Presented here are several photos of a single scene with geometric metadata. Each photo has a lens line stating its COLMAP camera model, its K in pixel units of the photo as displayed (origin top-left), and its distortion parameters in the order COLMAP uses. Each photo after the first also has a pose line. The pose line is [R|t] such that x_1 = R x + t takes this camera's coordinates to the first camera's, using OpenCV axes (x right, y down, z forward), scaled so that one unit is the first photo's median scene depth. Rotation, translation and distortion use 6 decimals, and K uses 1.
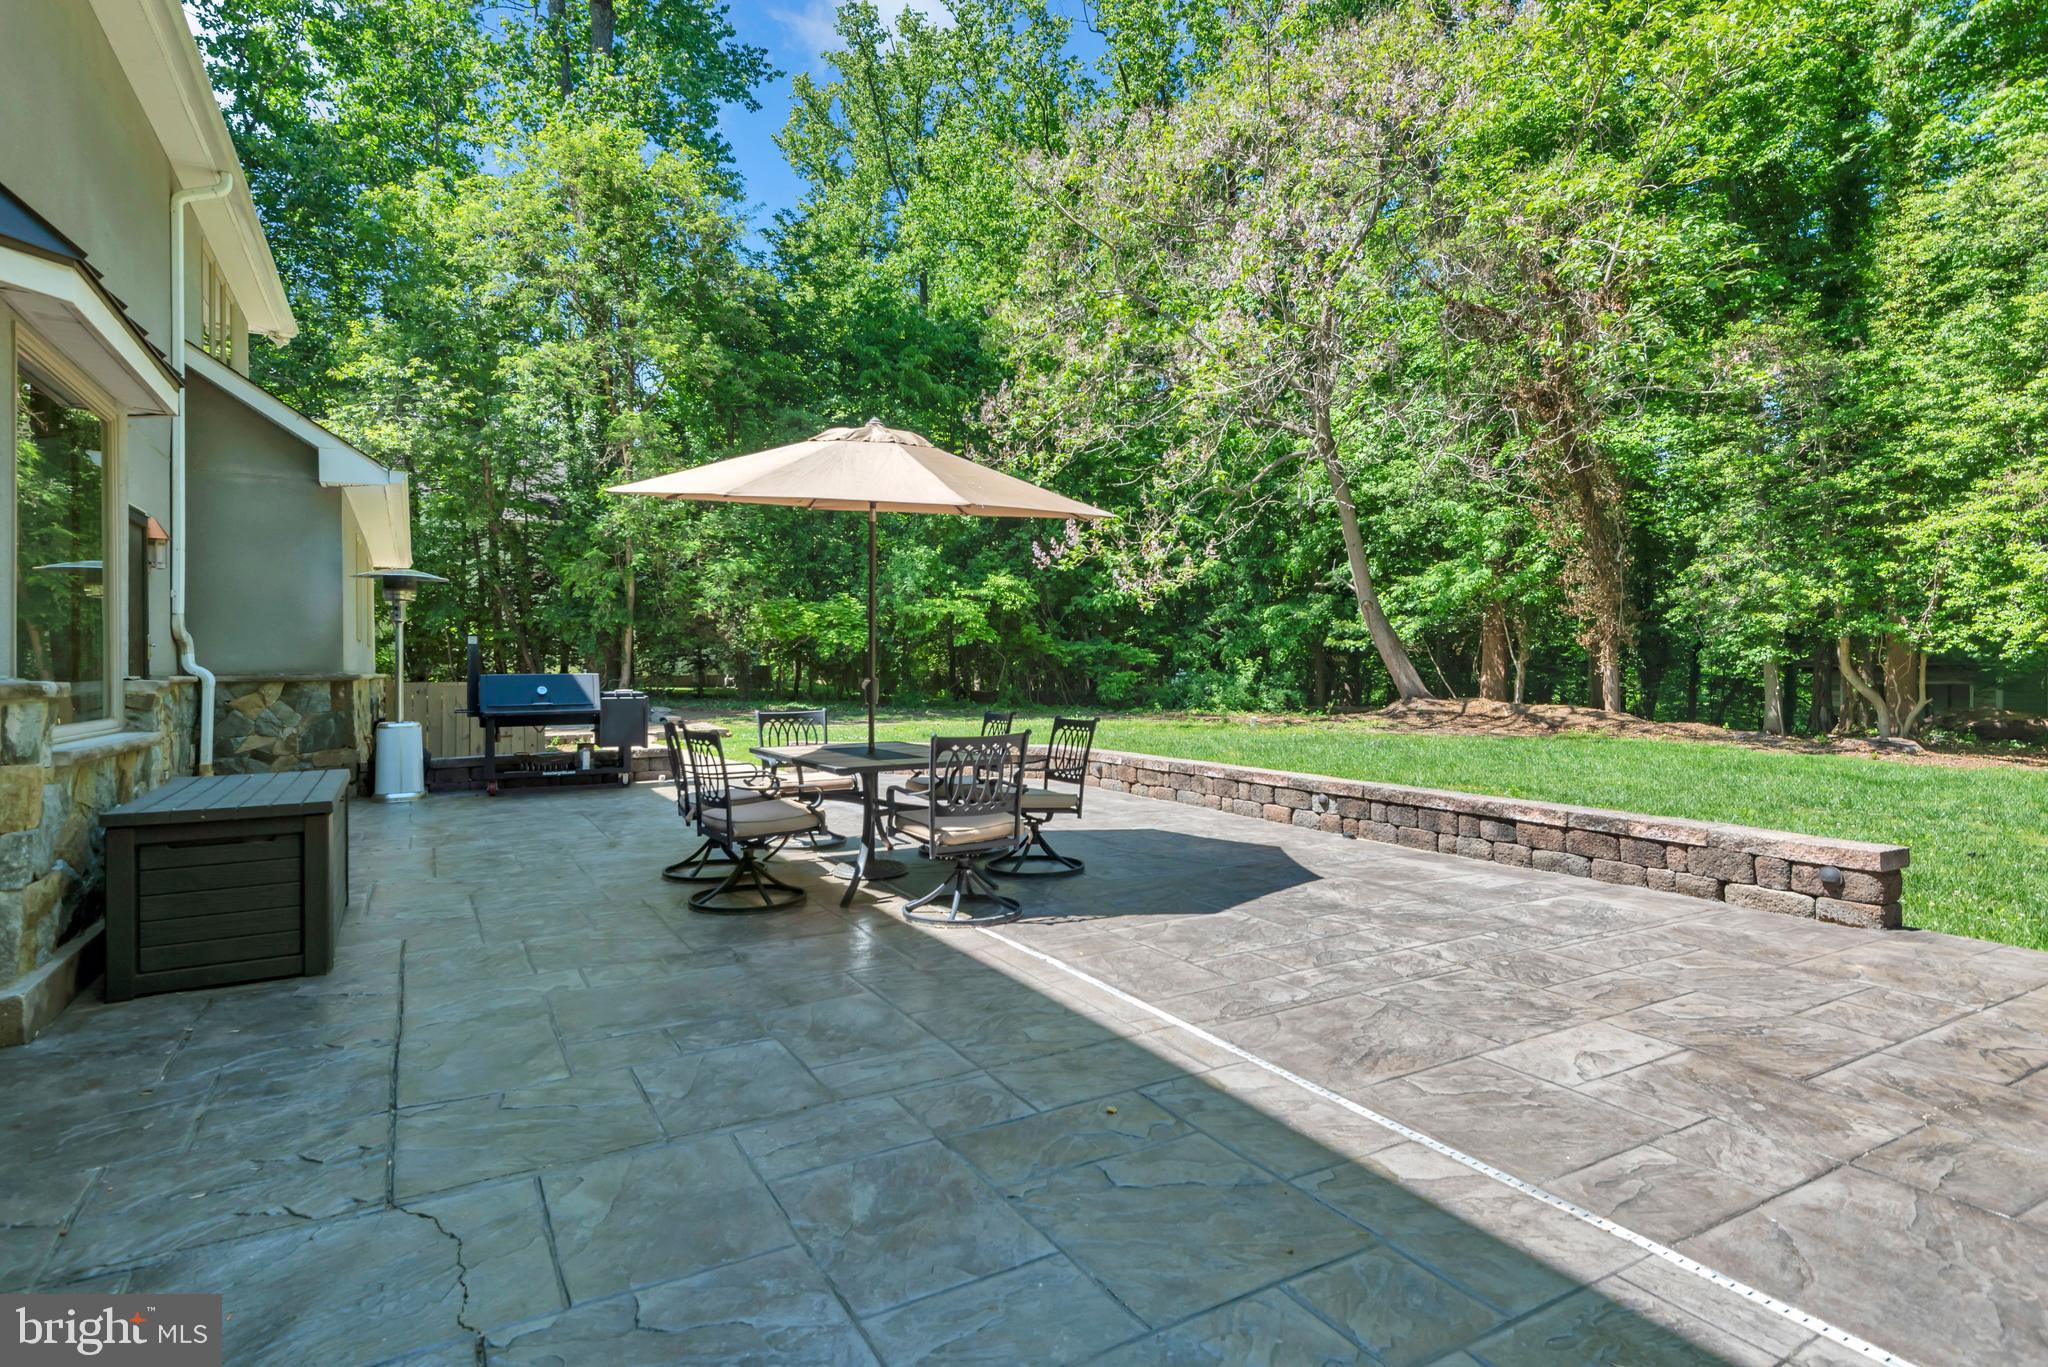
lens RADIAL K [[1063.4, 0, 1024.2], [0, 1063.4, 672.5], [0, 0, 1]] dist [0.006007, -0.003562]
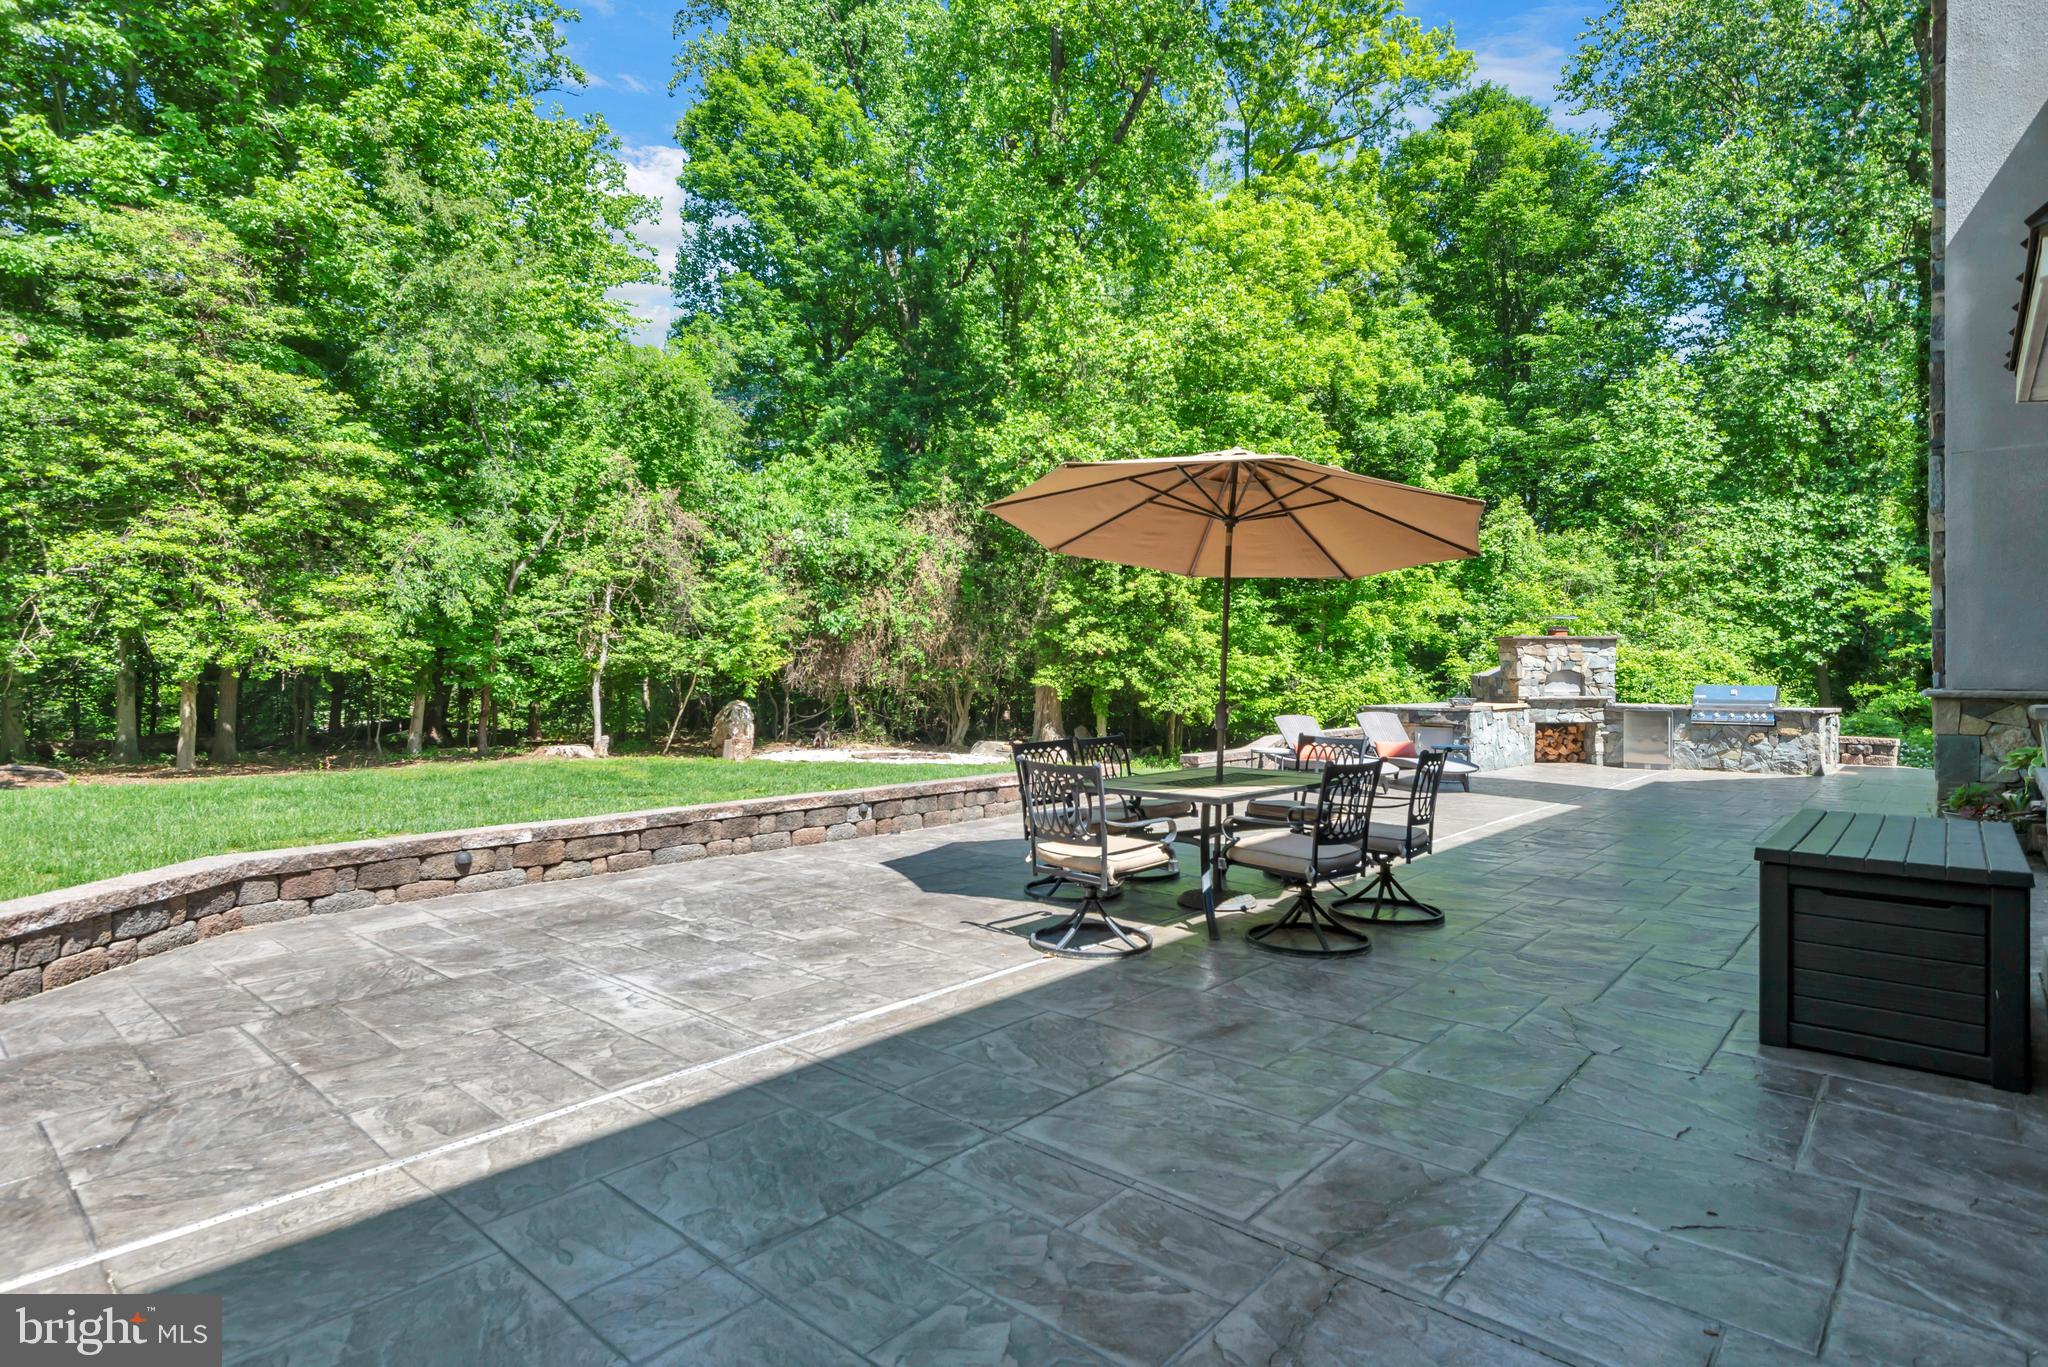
lens RADIAL K [[1063.4, 0, 1015.2], [0, 1063.4, 665.6], [0, 0, 1]] dist [0.006007, -0.003562]
pose [[-0.313809, 0.012800, 0.949400, -2.342833], [0.011449, 0.999887, -0.009696, -0.047843], [-0.949417, 0.007827, -0.313920, 3.422858]]
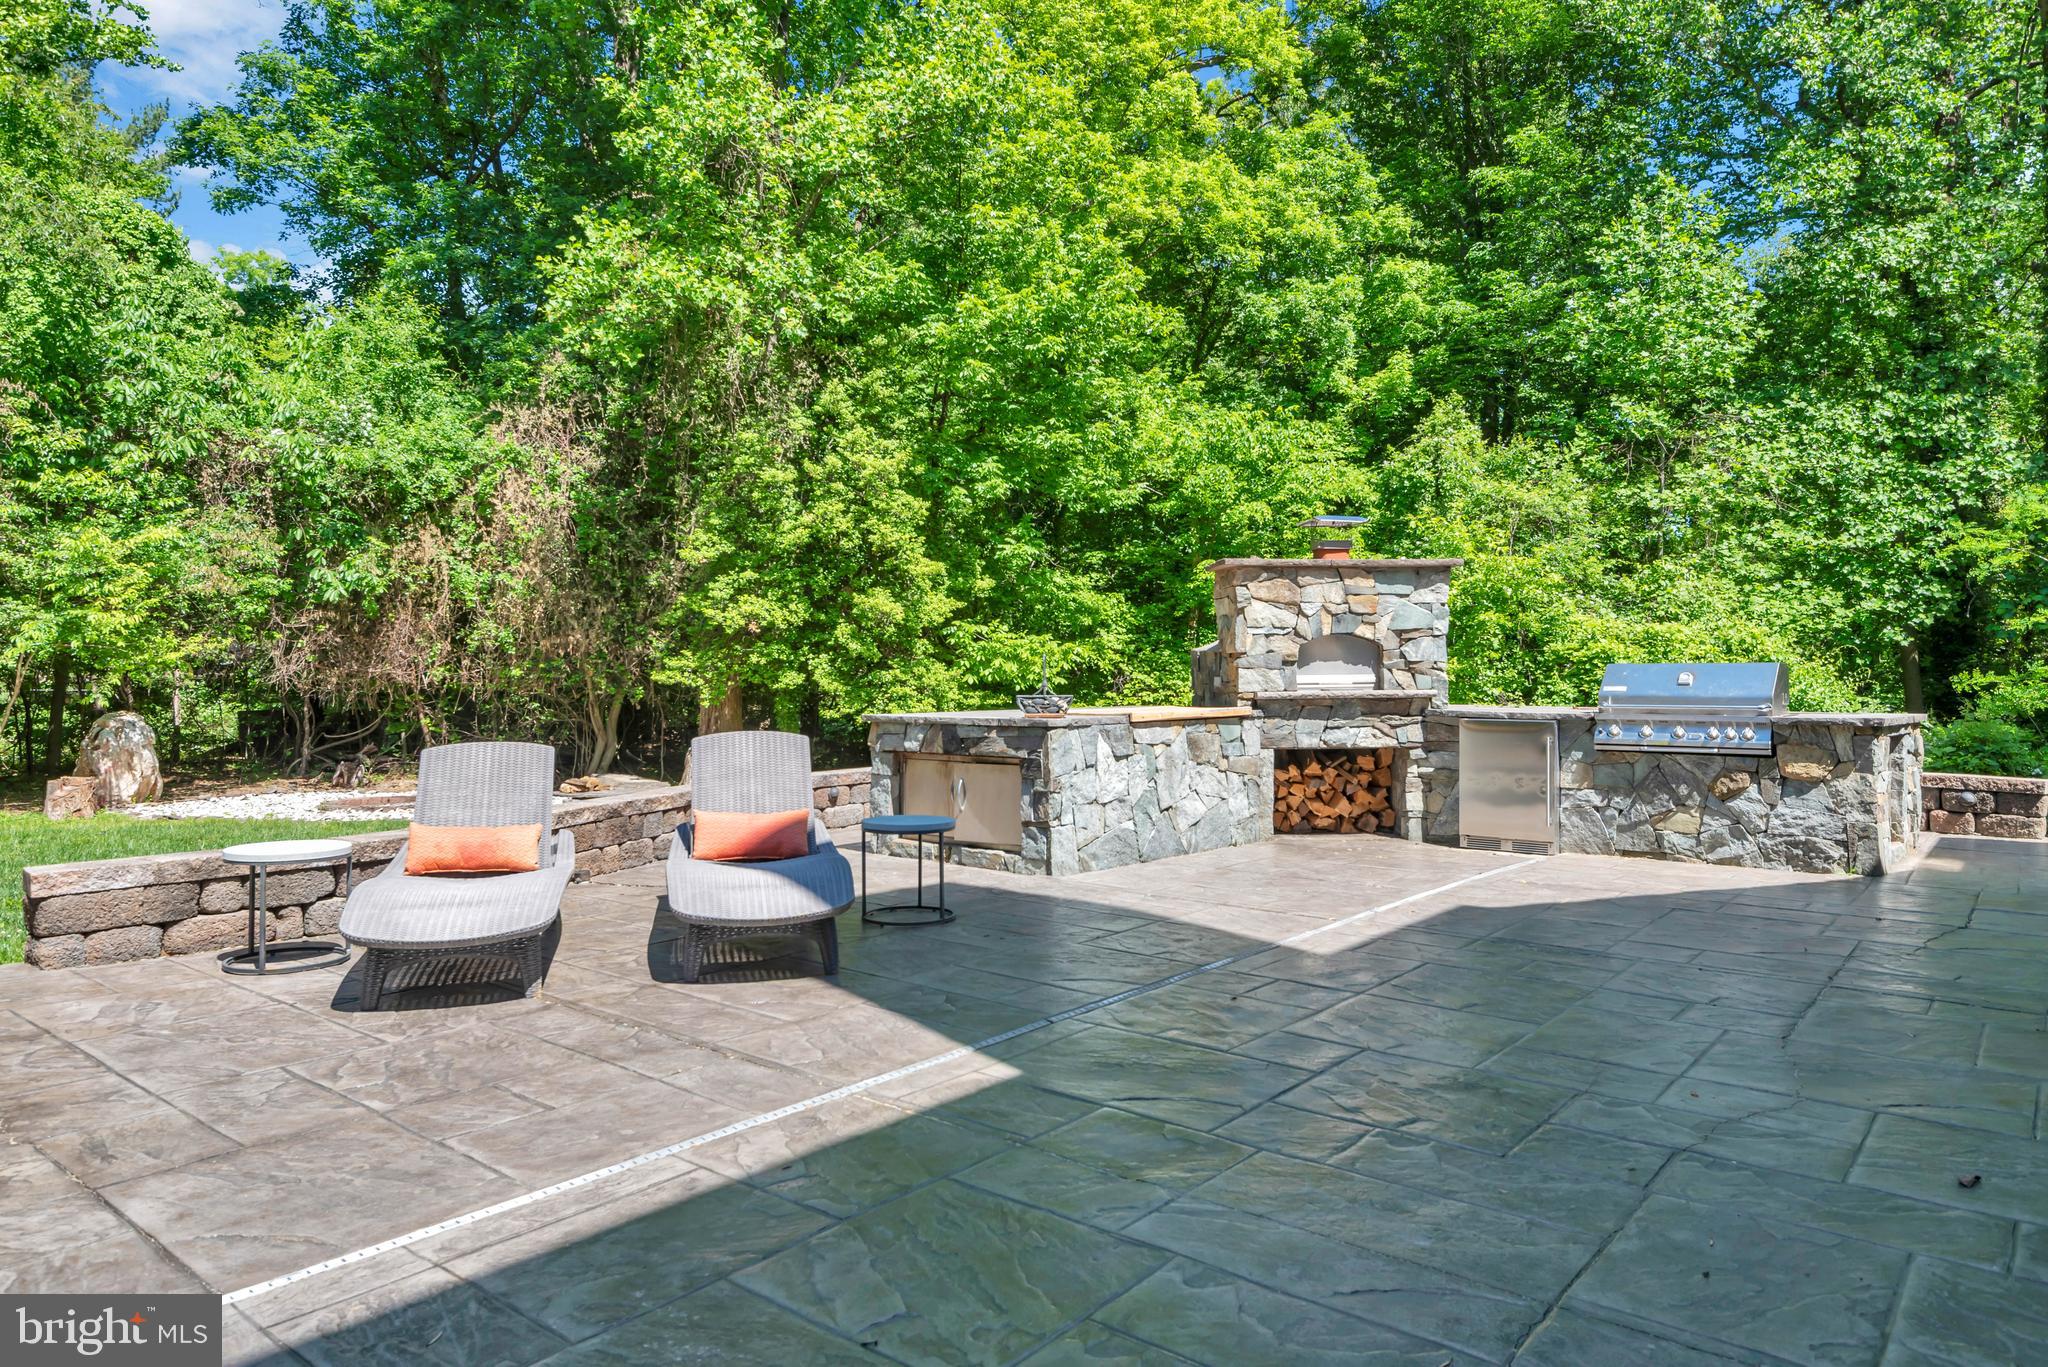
lens RADIAL K [[1296.2, 0, 1027.3], [0, 1296.2, 649.1], [0, 0, 1]] dist [0.021010, -0.005116]
pose [[-0.359327, 0.026651, 0.932831, -0.527742], [0.016270, 0.999619, -0.022292, 0.051827], [-0.933070, 0.007167, -0.359623, 0.667327]]
